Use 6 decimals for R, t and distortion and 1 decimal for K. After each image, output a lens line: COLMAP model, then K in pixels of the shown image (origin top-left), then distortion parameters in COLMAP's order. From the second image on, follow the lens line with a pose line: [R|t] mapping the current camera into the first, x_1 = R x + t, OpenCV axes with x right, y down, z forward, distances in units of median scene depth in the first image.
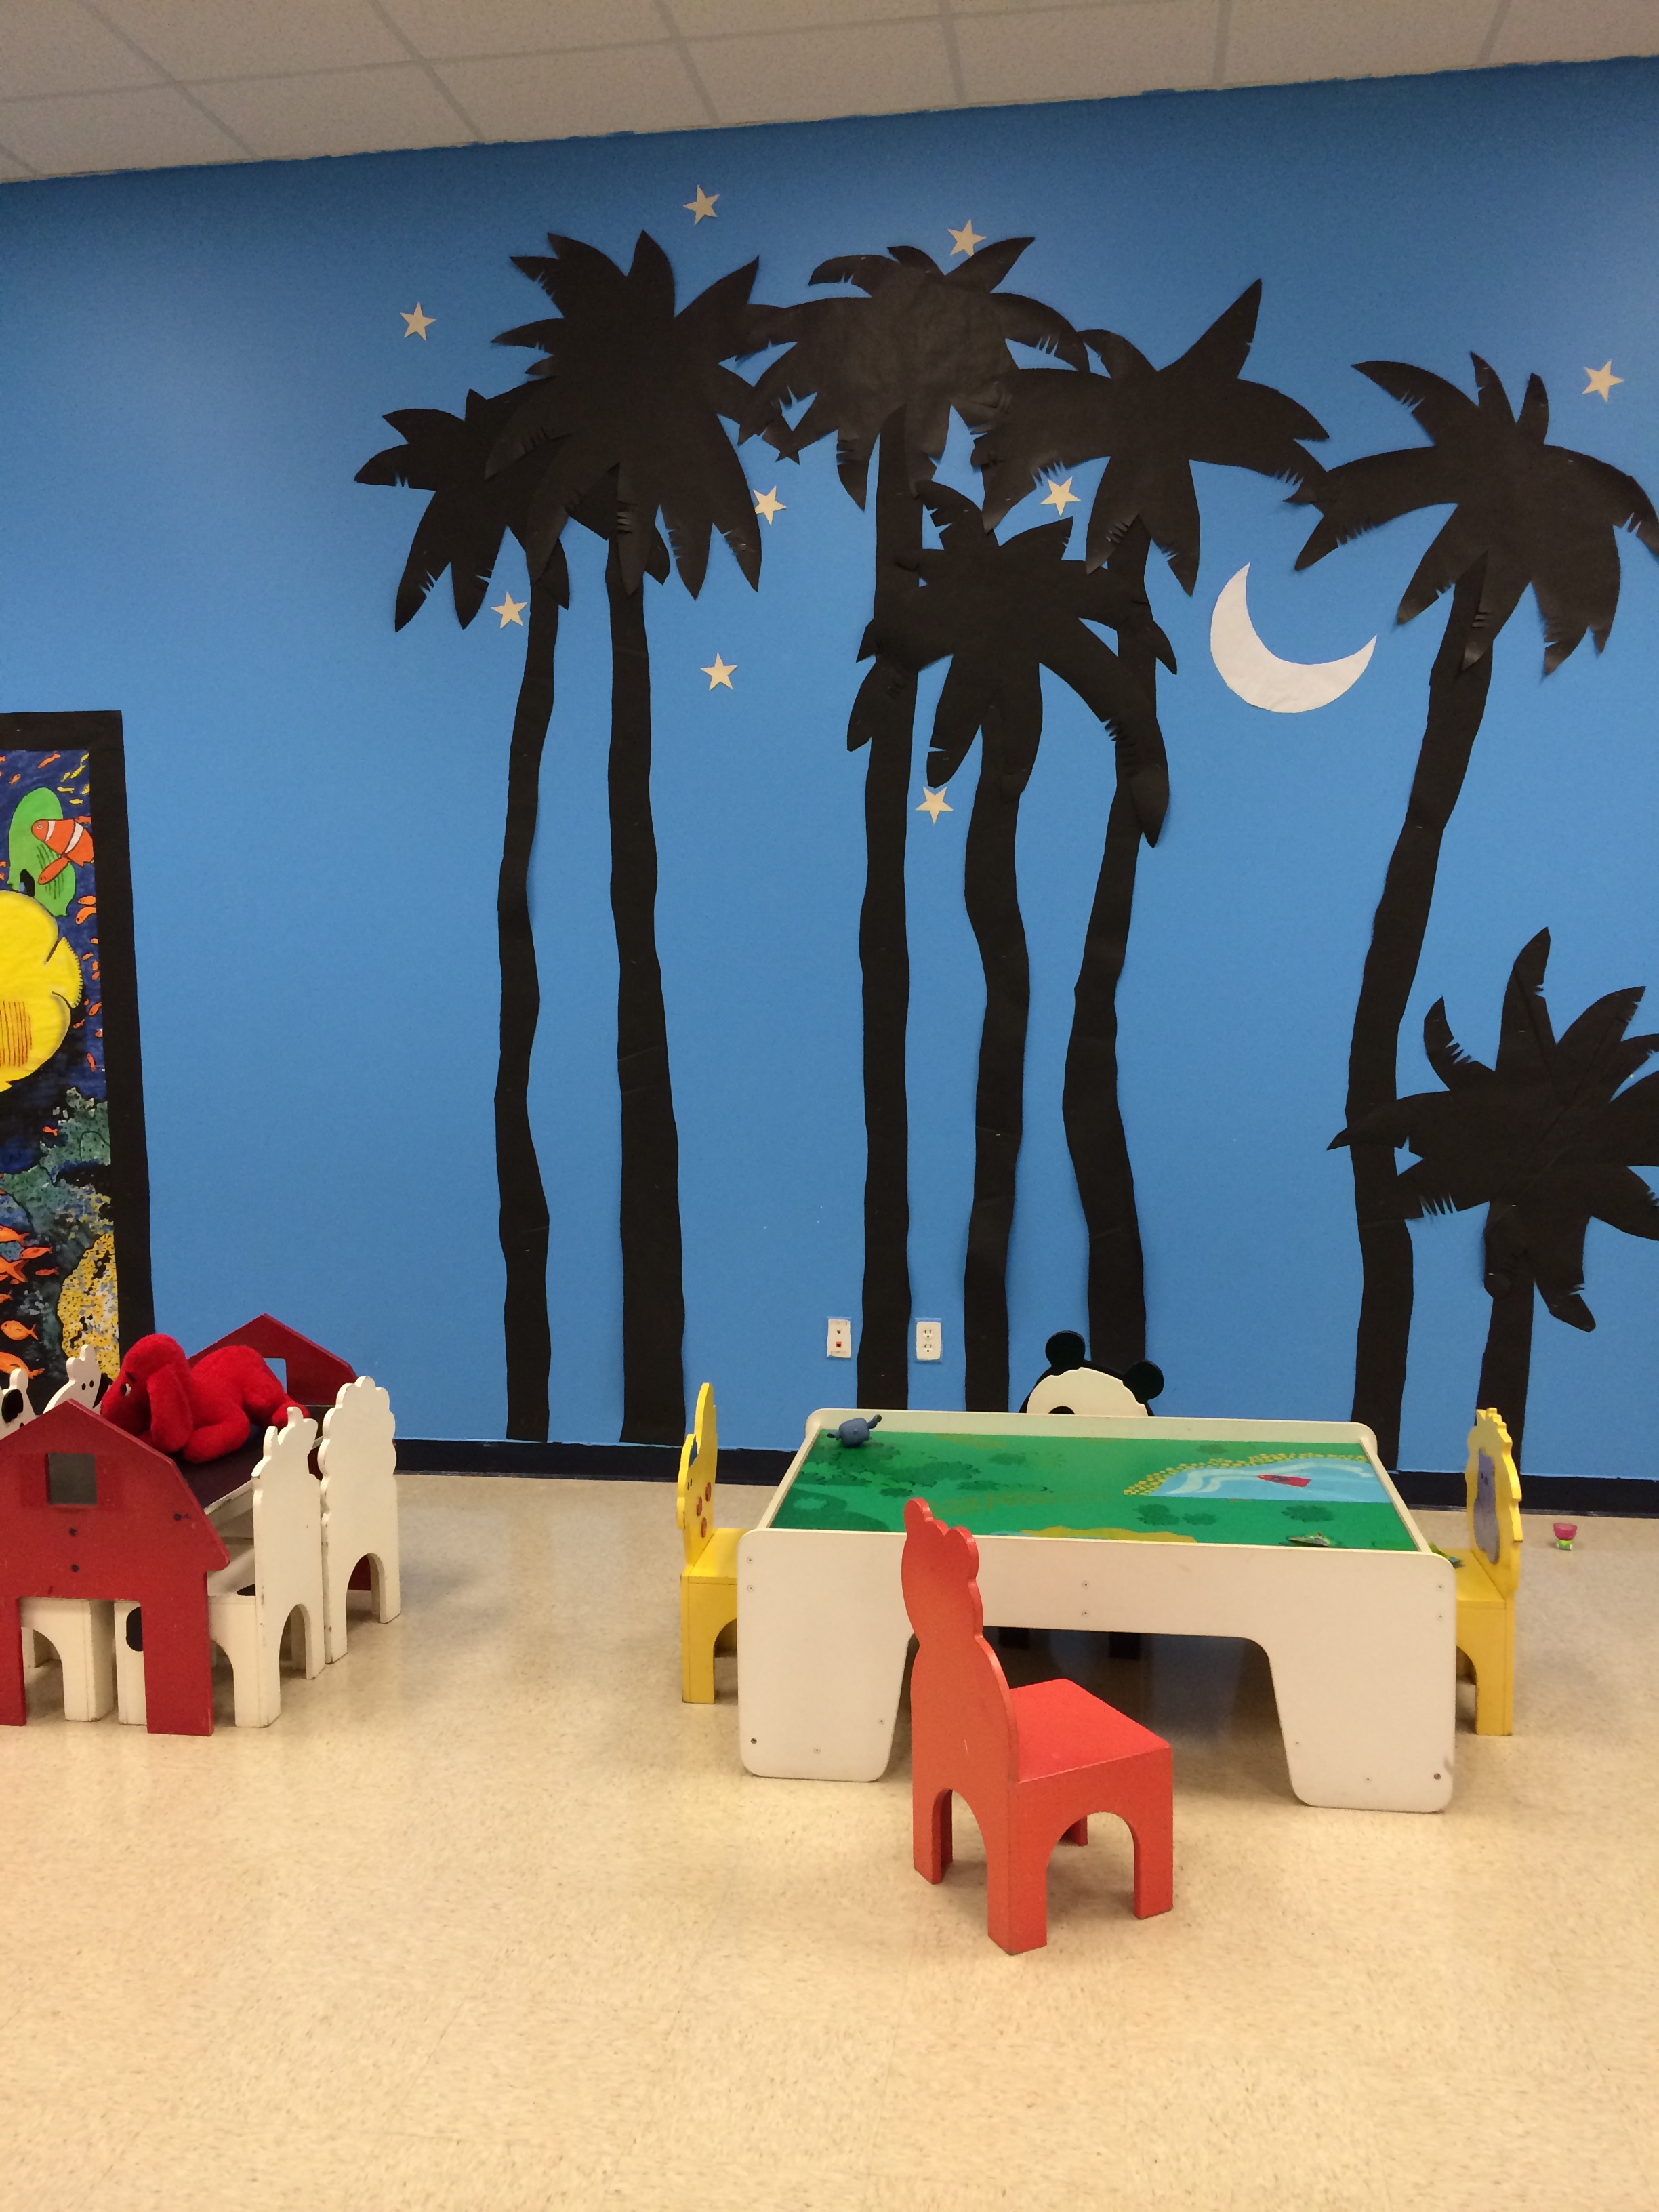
lens RADIAL K [[1851.7, 0, 825.5], [0, 1851.7, 1099.9], [0, 0, 1]] dist [0.079016, -0.107115]
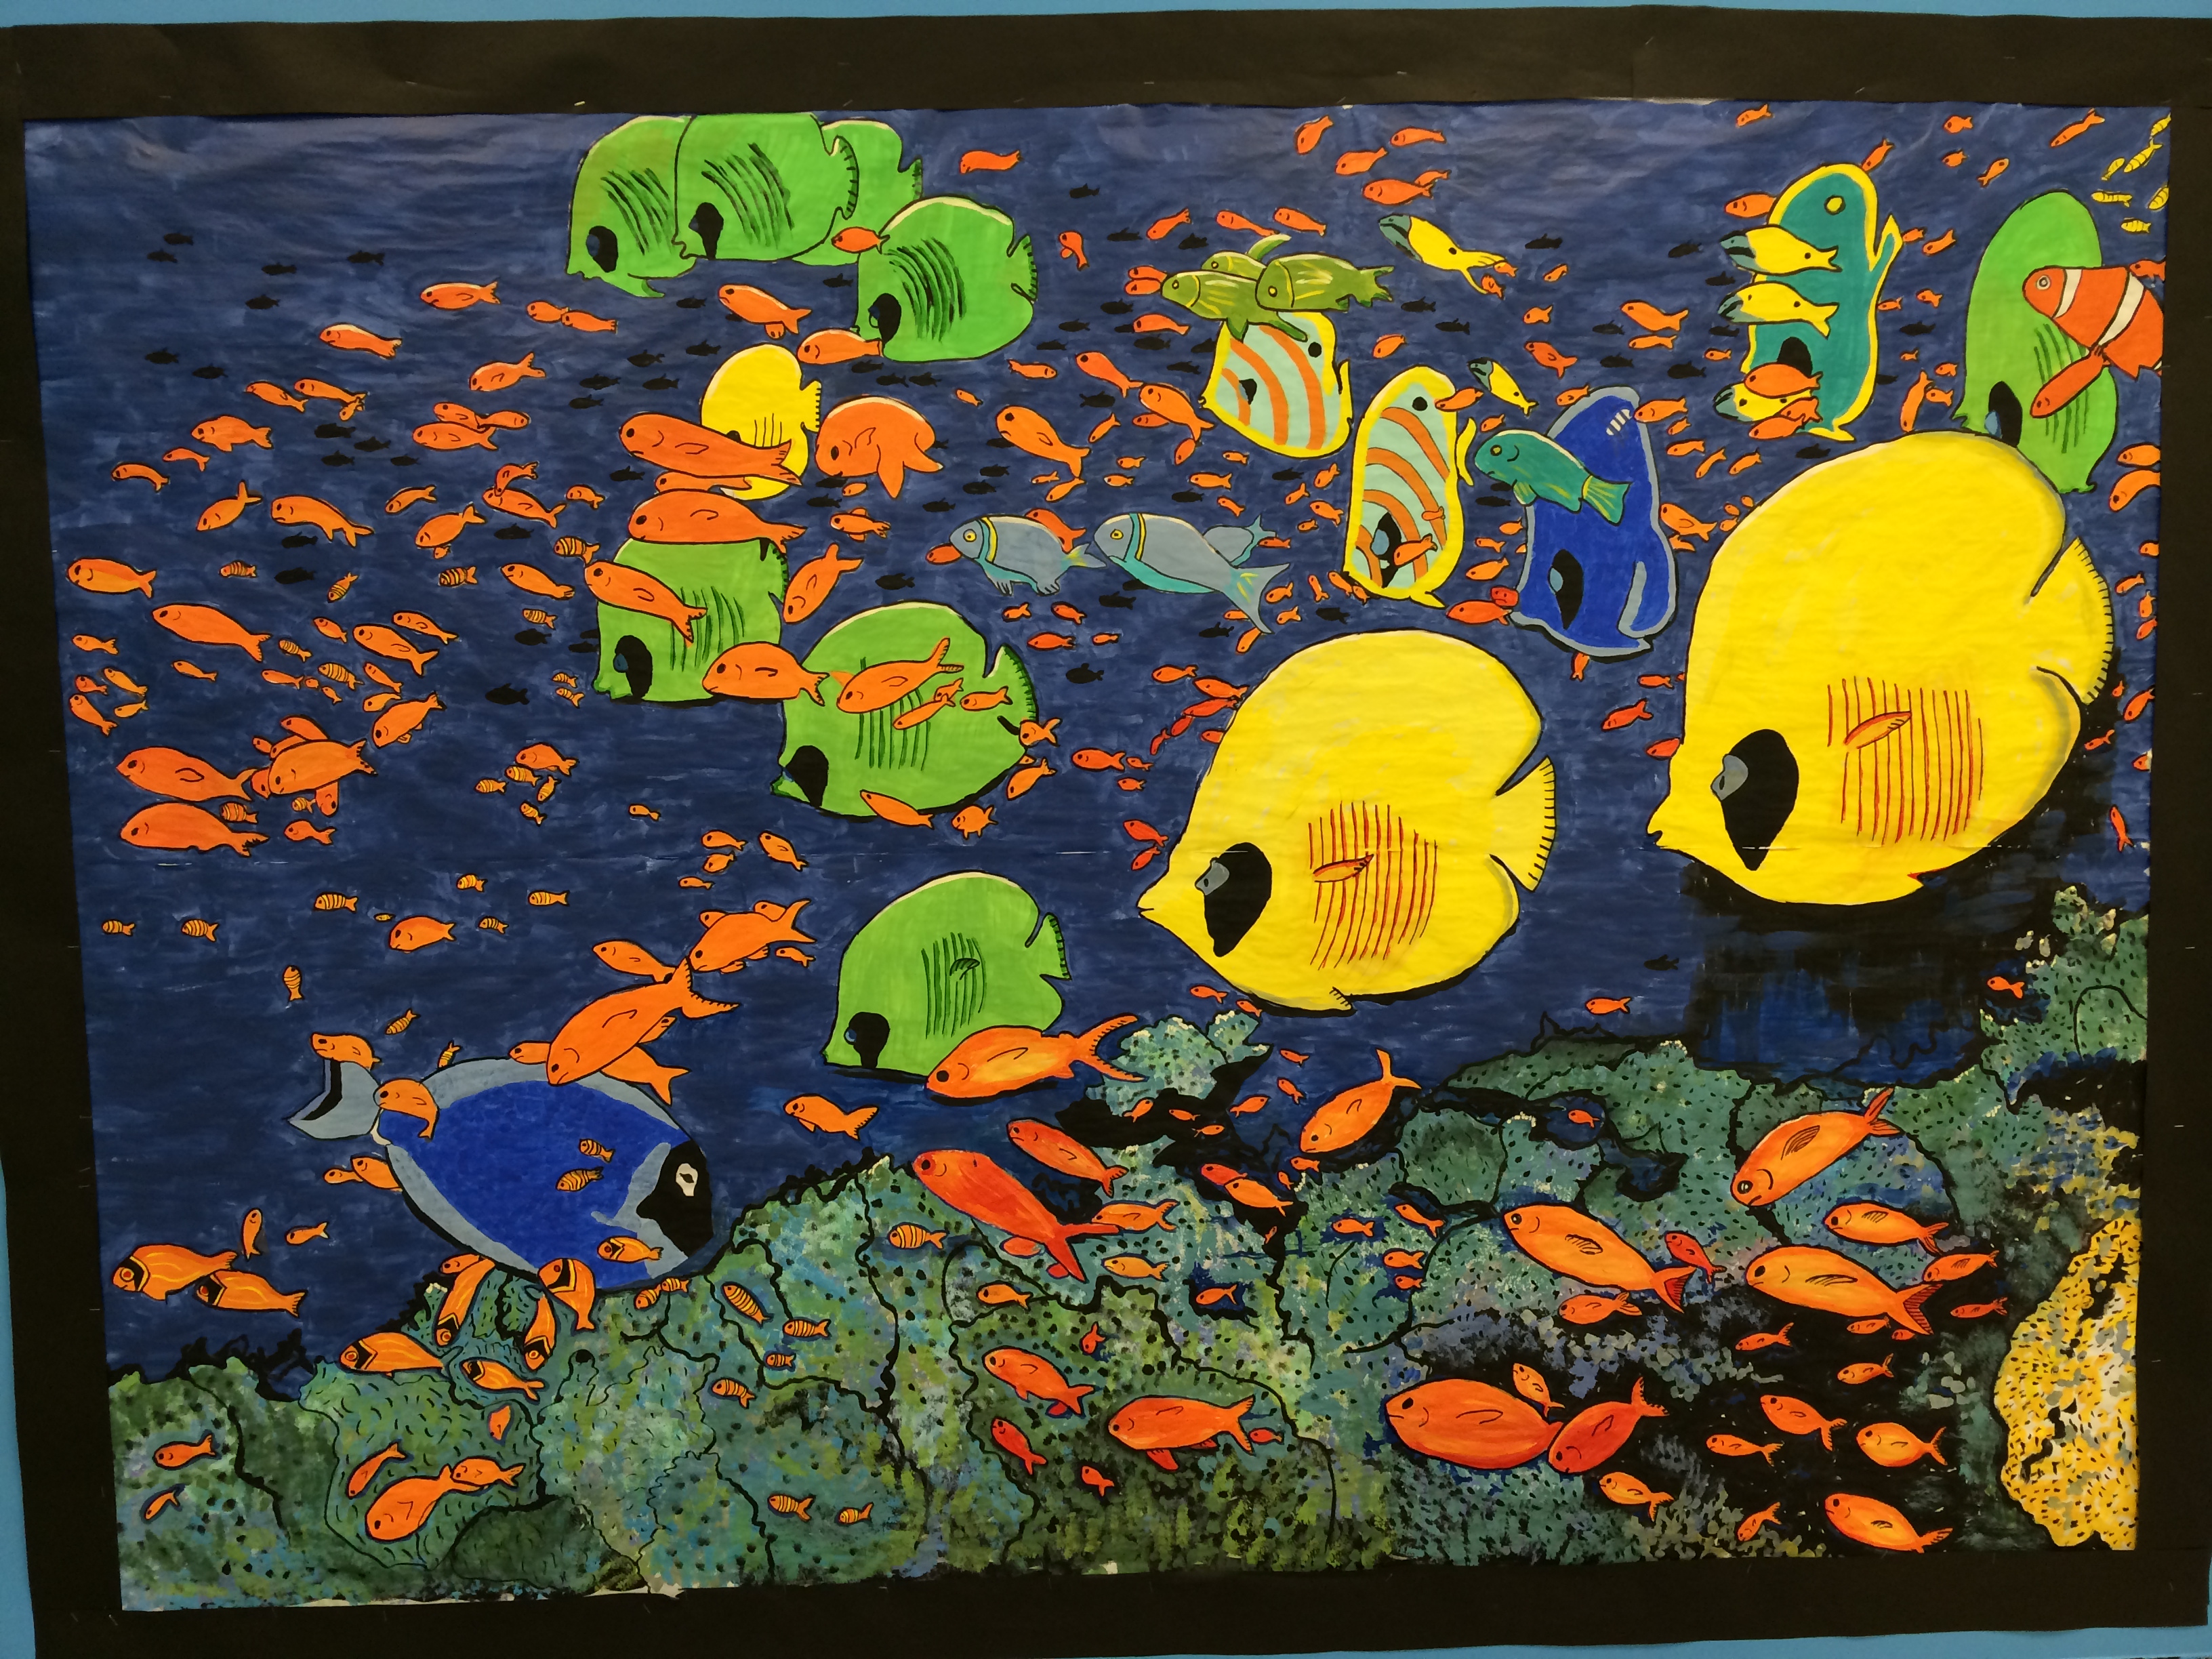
lens RADIAL K [[1851.7, 0, 1098.5], [0, 1851.7, 767.0], [0, 0, 1]] dist [0.079016, -0.107115]
pose [[0.981603, -0.008657, 0.190737, -0.769762], [0.013548, 0.999612, -0.024355, -0.029141], [-0.190452, 0.026491, 0.981339, 0.667094]]
